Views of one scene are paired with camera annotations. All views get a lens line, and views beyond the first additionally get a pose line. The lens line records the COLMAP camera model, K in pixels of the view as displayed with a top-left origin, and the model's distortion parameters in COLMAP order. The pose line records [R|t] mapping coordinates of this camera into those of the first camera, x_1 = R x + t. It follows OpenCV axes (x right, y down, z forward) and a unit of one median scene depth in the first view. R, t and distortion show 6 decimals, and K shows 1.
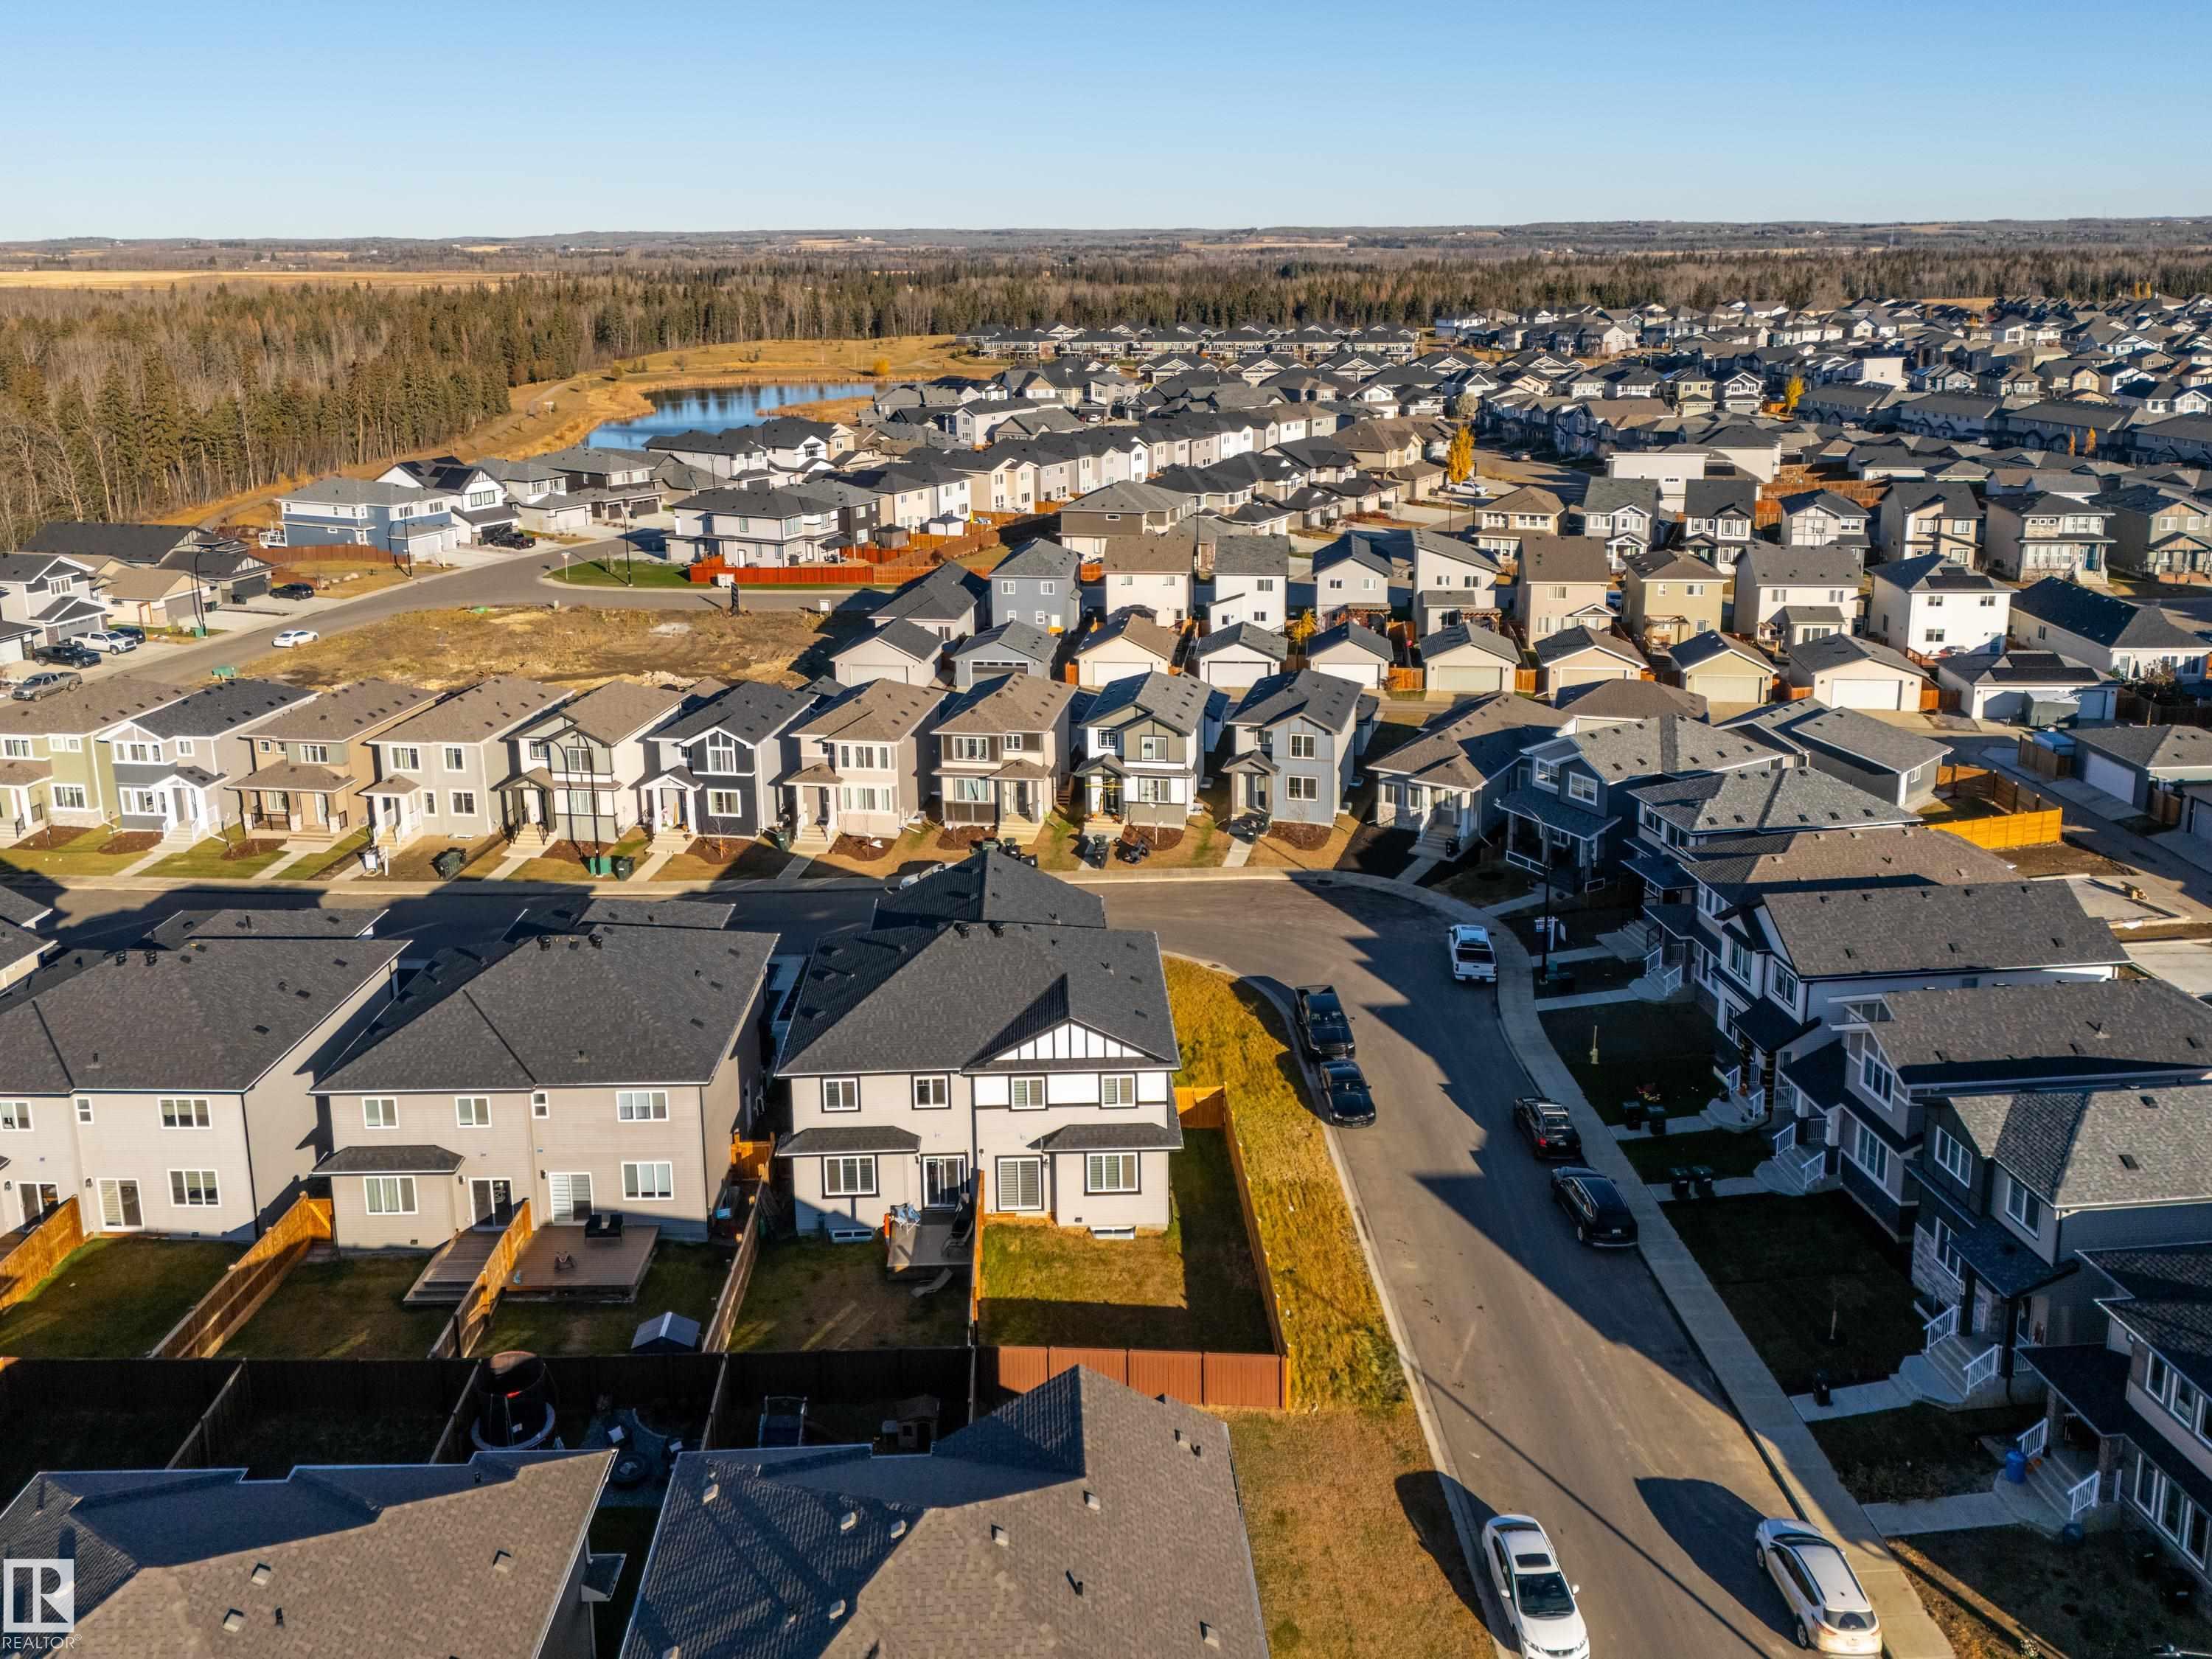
lens RADIAL K [[1693.6, 0, 1052.7], [0, 1693.6, 695.5], [0, 0, 1]] dist [0.071471, -0.049801]
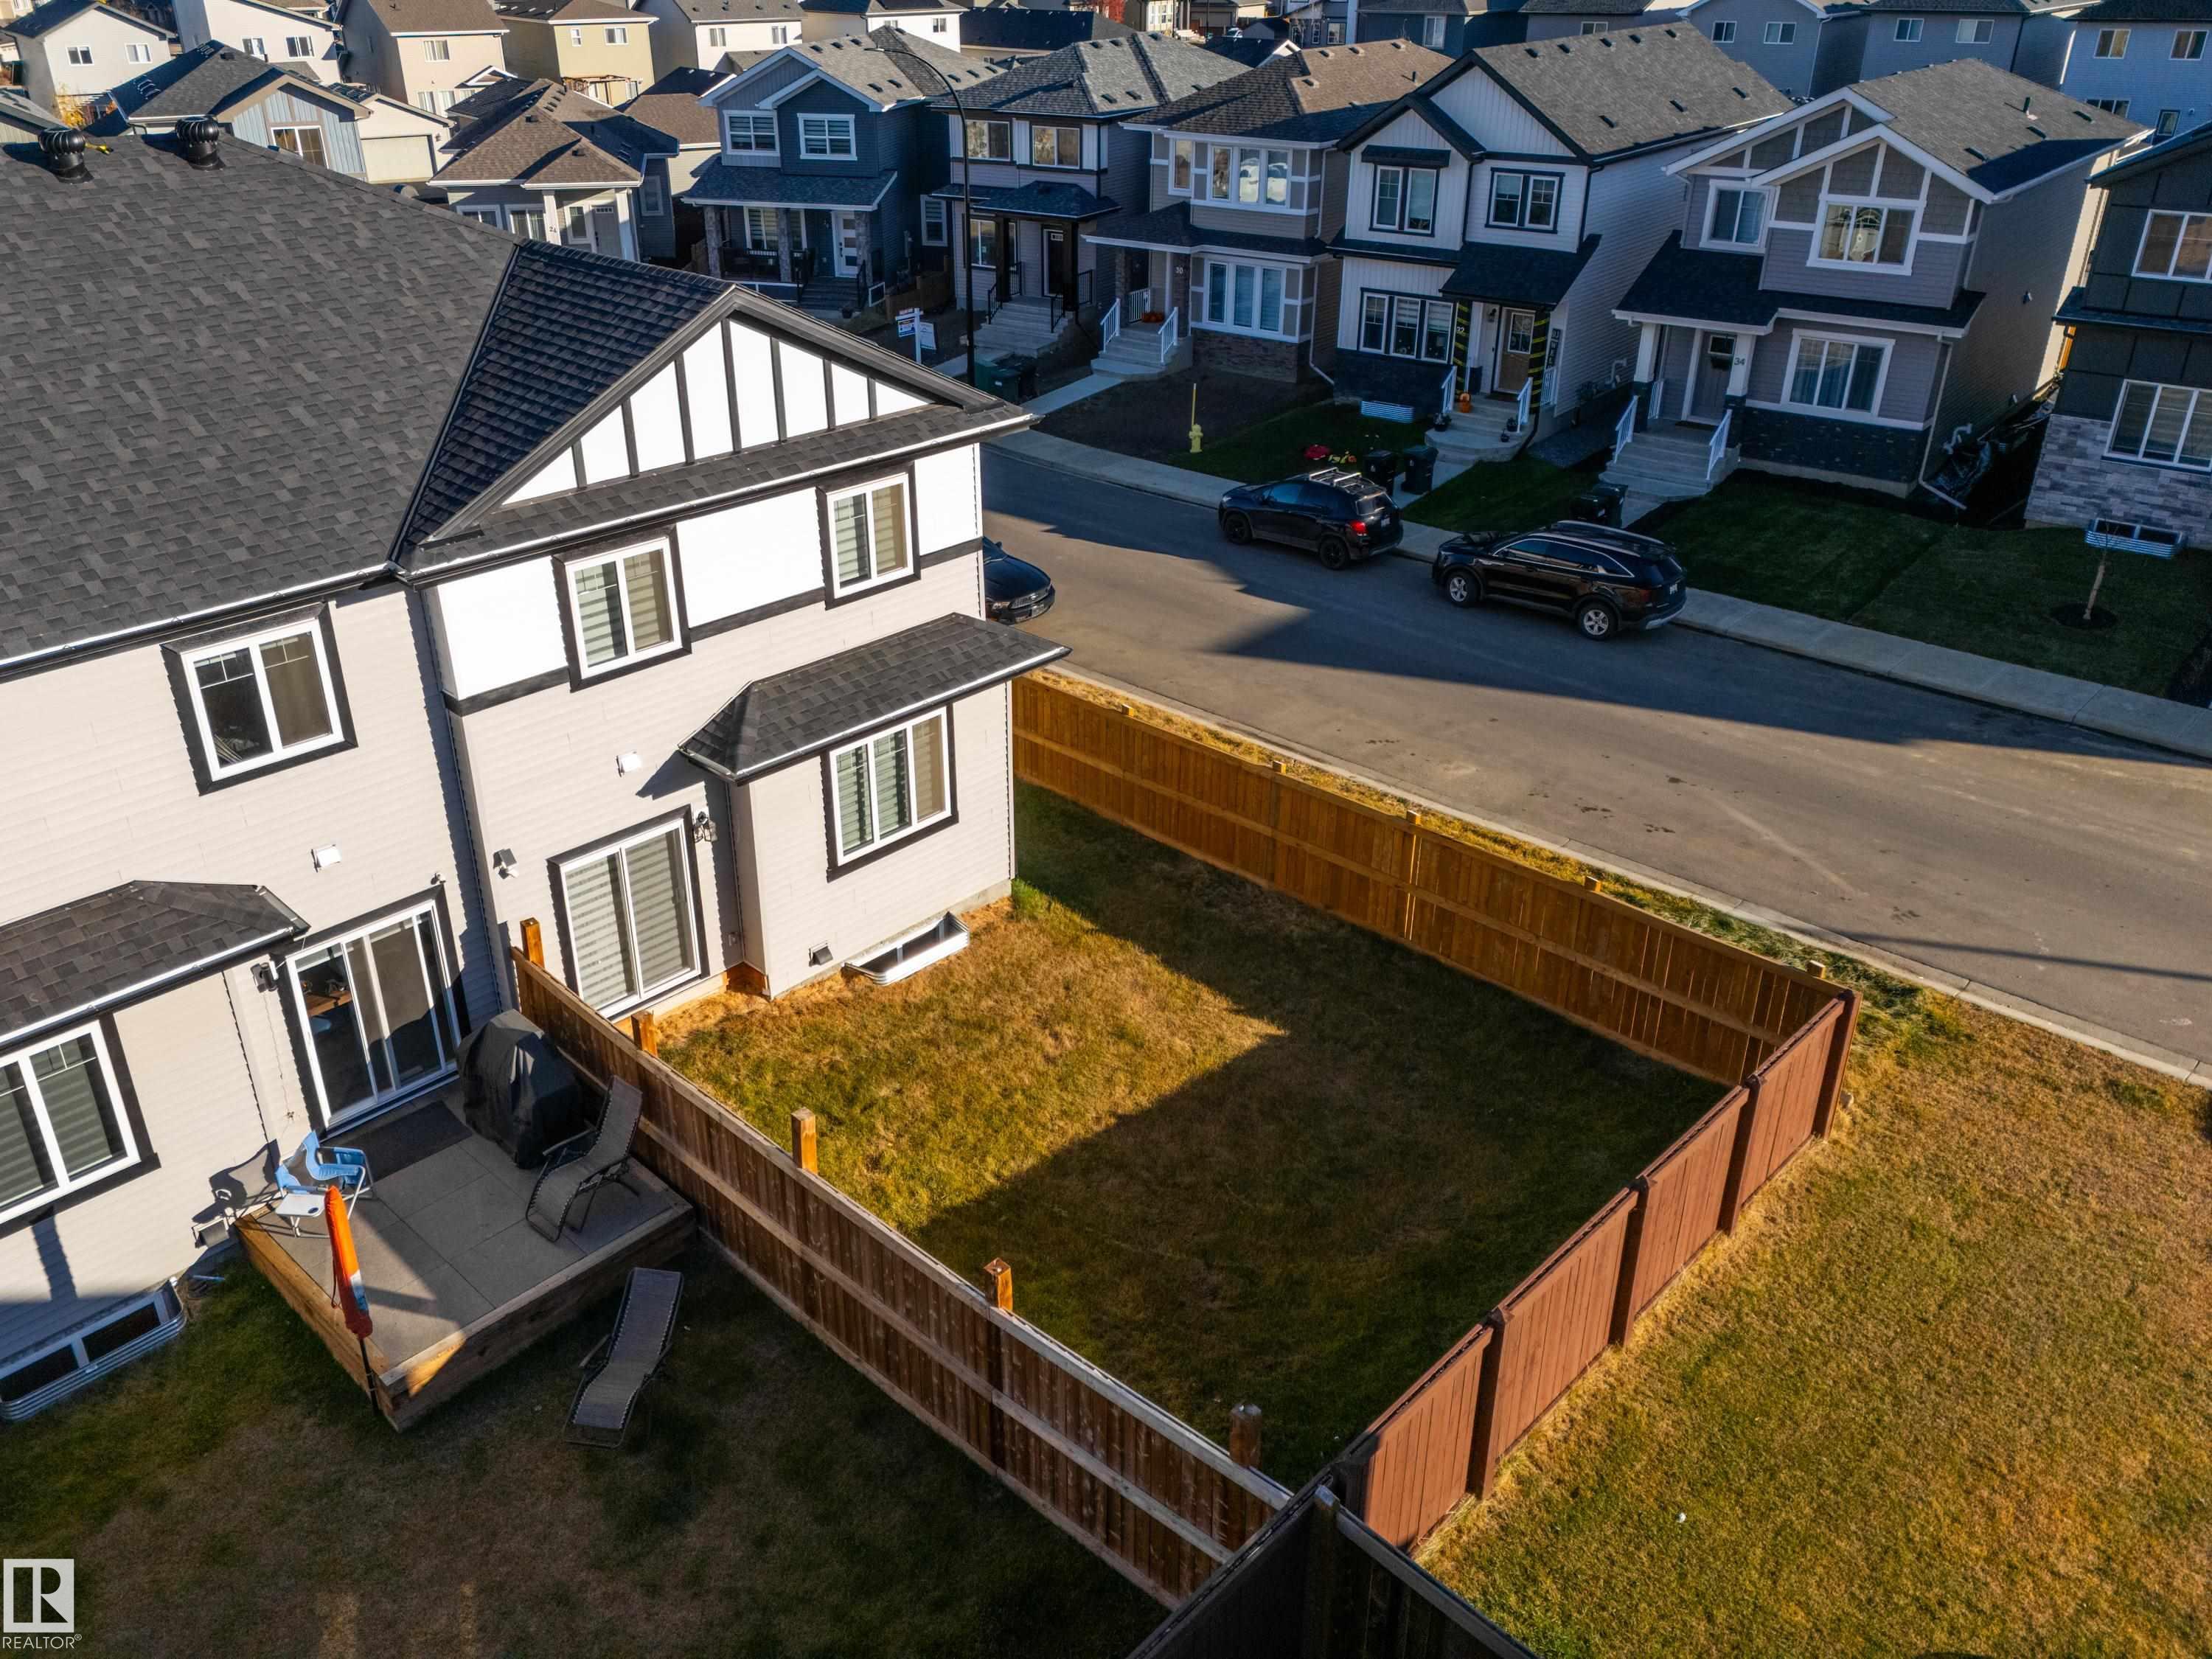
lens RADIAL K [[1693.6, 0, 1034.5], [0, 1693.6, 781.9], [0, 0, 1]] dist [0.071471, -0.049801]
pose [[0.715483, -0.299491, 0.631181, -0.123683], [0.166836, 0.950561, 0.261916, 0.159344], [-0.678417, -0.082093, 0.730076, 0.596382]]
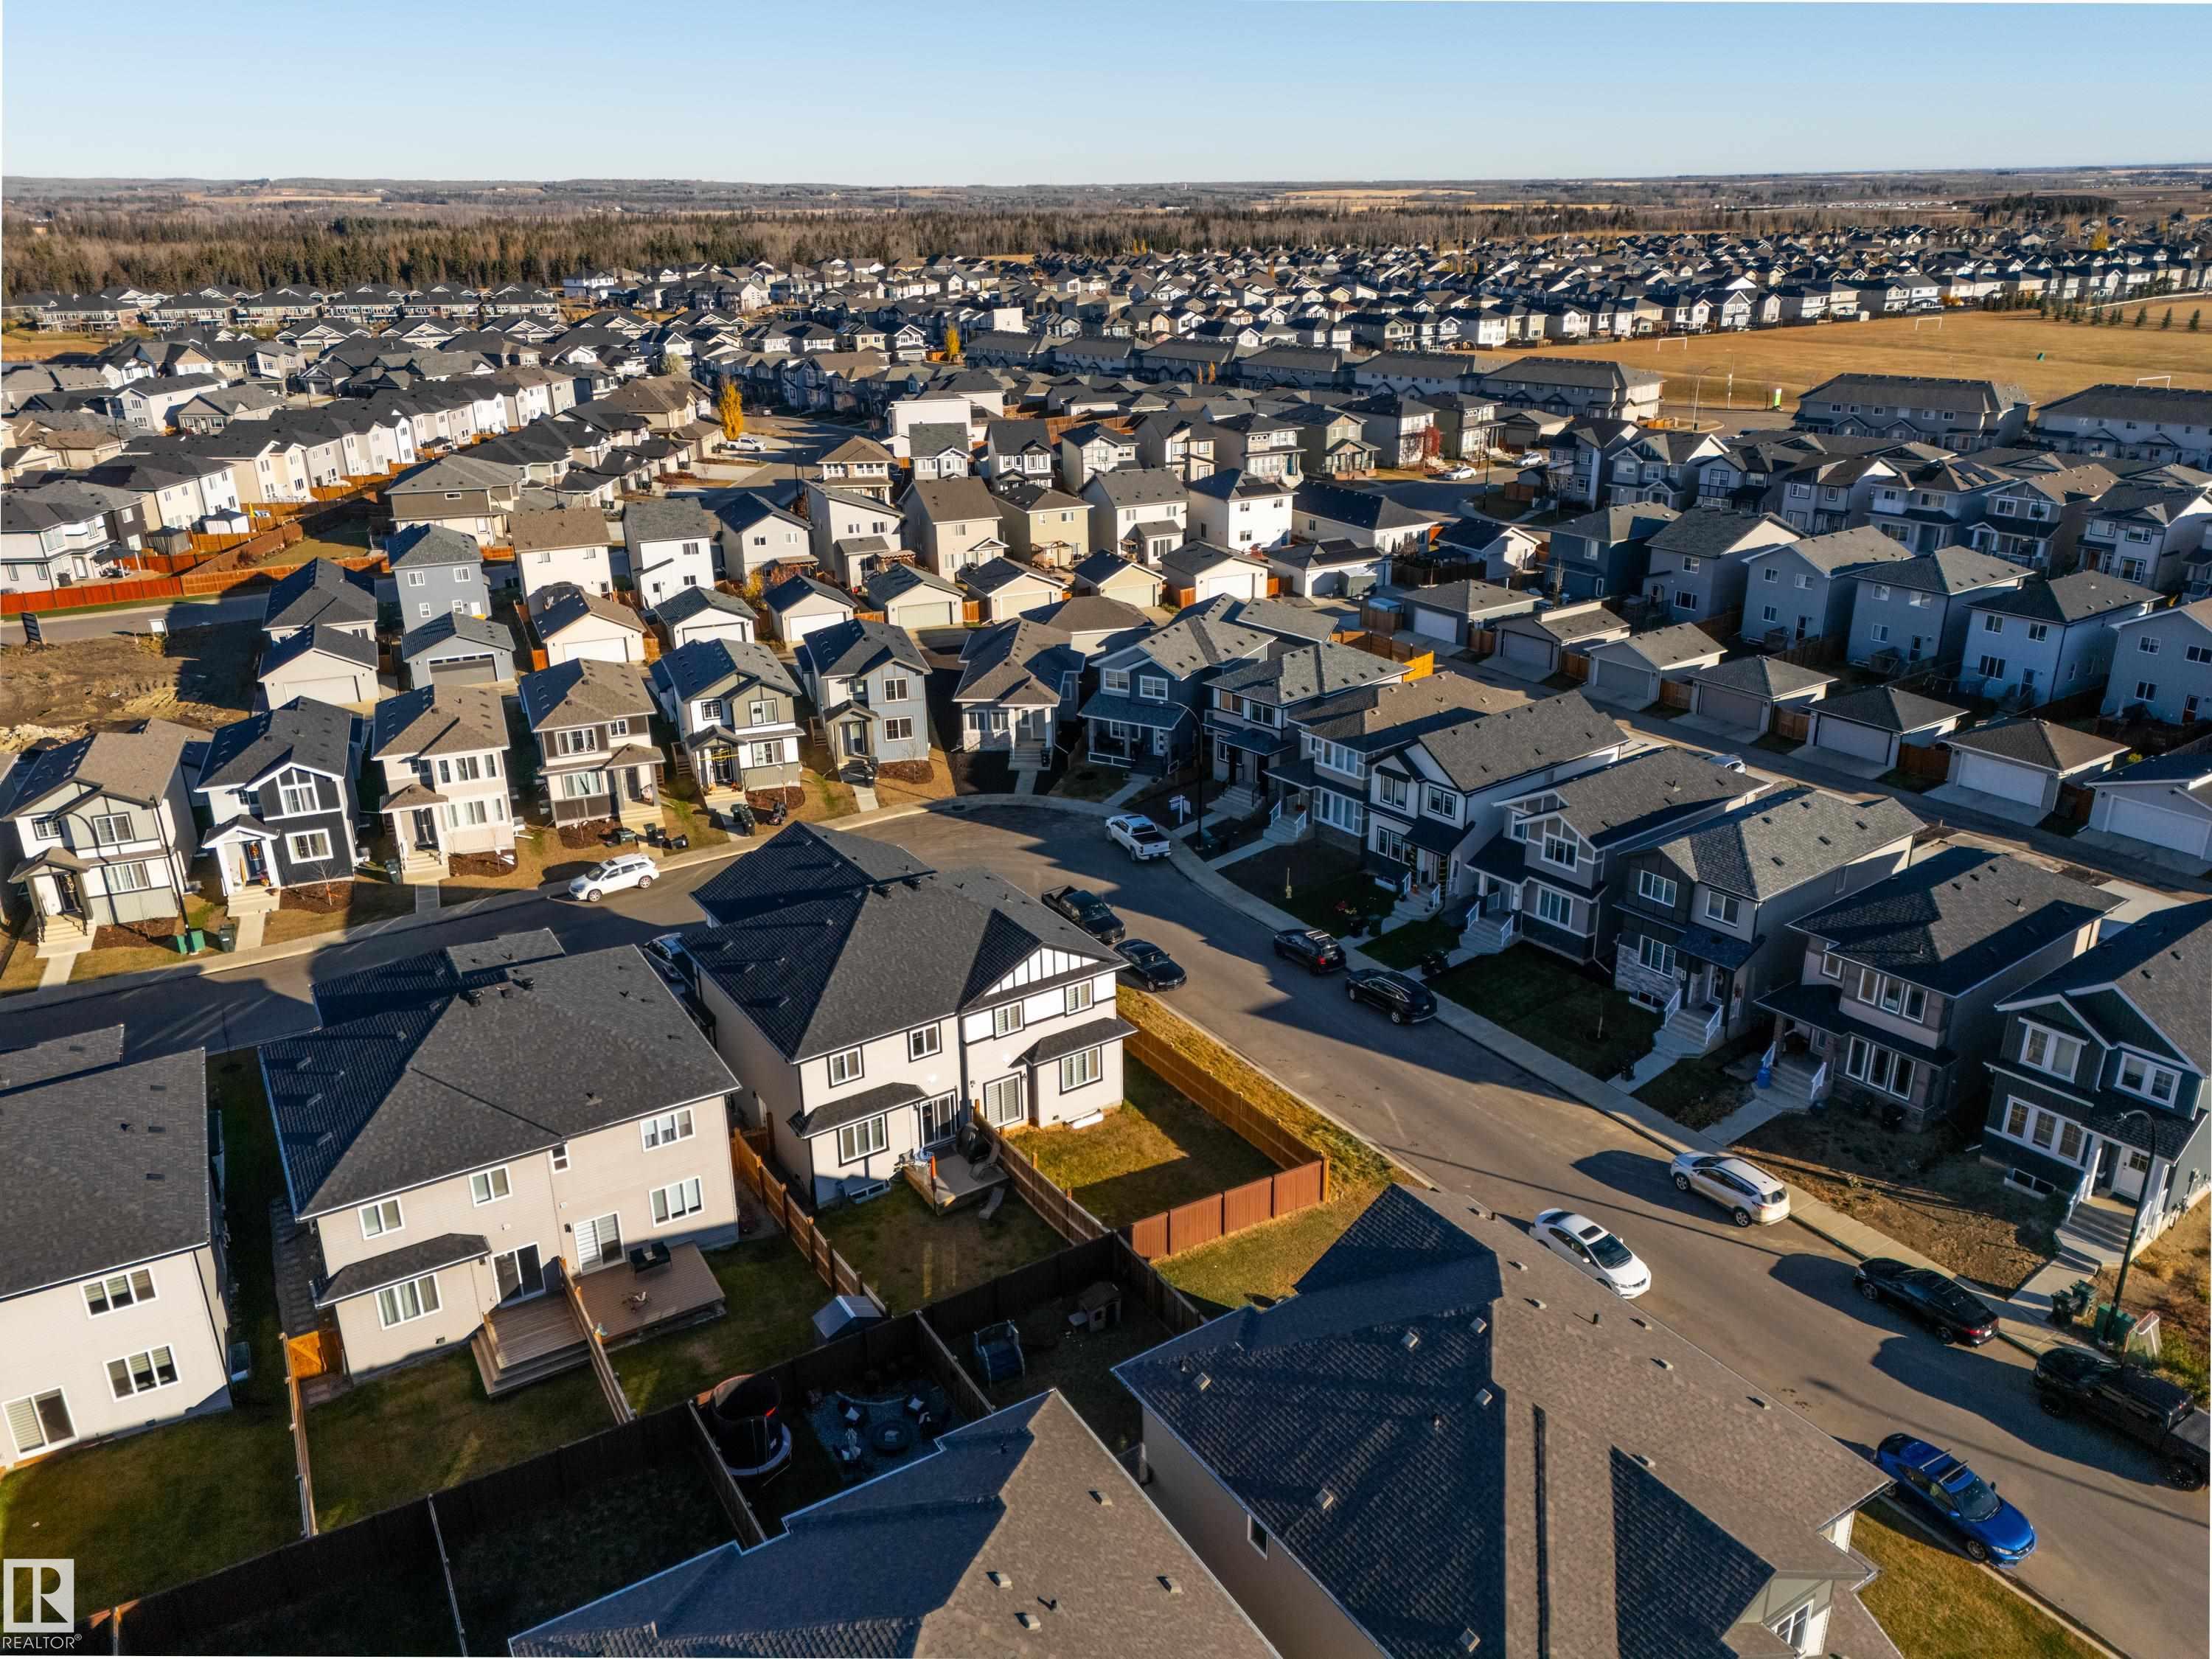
lens RADIAL K [[1599.1, 0, 1077.9], [0, 1599.1, 788.5], [0, 0, 1]] dist [0.088333, -0.081959]
pose [[0.856073, -0.177061, 0.485580, -0.362004], [0.133030, 0.983321, 0.124026, -0.027389], [-0.499441, -0.041579, 0.865350, 0.073300]]
